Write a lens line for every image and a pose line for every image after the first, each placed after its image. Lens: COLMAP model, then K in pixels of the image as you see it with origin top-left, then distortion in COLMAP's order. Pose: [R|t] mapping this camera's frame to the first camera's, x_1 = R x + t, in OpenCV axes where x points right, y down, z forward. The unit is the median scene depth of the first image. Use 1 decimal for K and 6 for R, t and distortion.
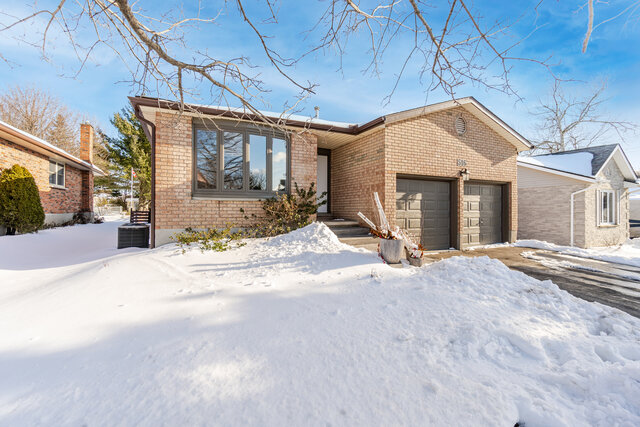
lens RADIAL K [[276.7, 0, 318.0], [0, 276.7, 208.8], [0, 0, 1]] dist [0.003858, 0.000850]
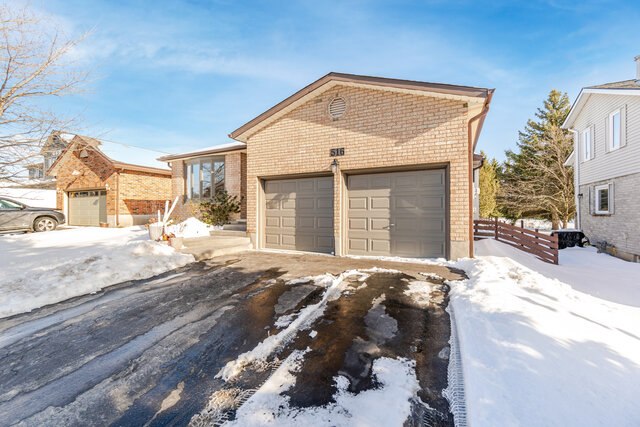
lens RADIAL K [[276.7, 0, 313.7], [0, 276.7, 212.8], [0, 0, 1]] dist [0.003858, 0.000850]
pose [[0.592844, -0.001239, -0.805316, 1.211746], [0.005944, 0.999978, 0.002837, 0.015865], [0.805295, -0.006468, 0.592839, 0.466507]]
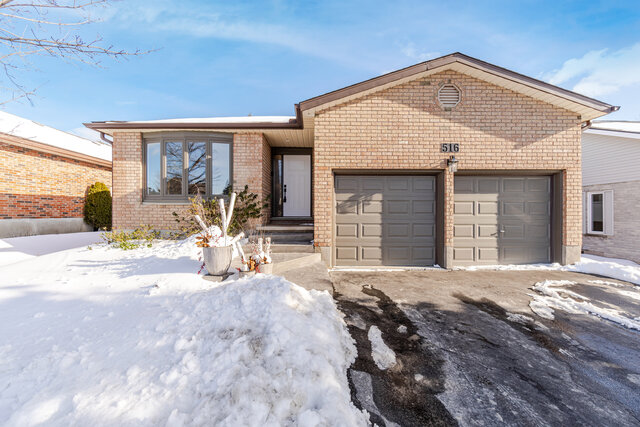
lens RADIAL K [[276.7, 0, 315.8], [0, 276.7, 215.2], [0, 0, 1]] dist [0.003858, 0.000850]
pose [[0.903261, 0.001320, -0.429090, 0.540026], [0.001922, 0.999973, 0.007123, 0.002865], [0.429088, -0.007259, 0.903234, 0.209137]]
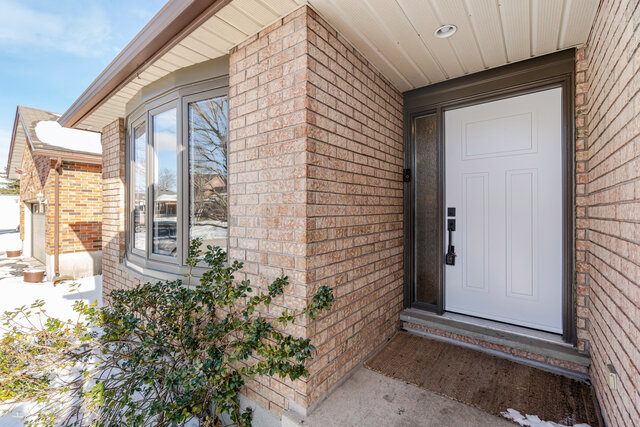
lens RADIAL K [[276.7, 0, 317.8], [0, 276.7, 210.9], [0, 0, 1]] dist [0.003858, 0.000850]
pose [[0.439515, -0.001652, -0.898234, 0.185193], [0.006857, 0.999975, 0.001516, -0.108102], [0.898209, -0.006825, 0.439516, 0.863588]]
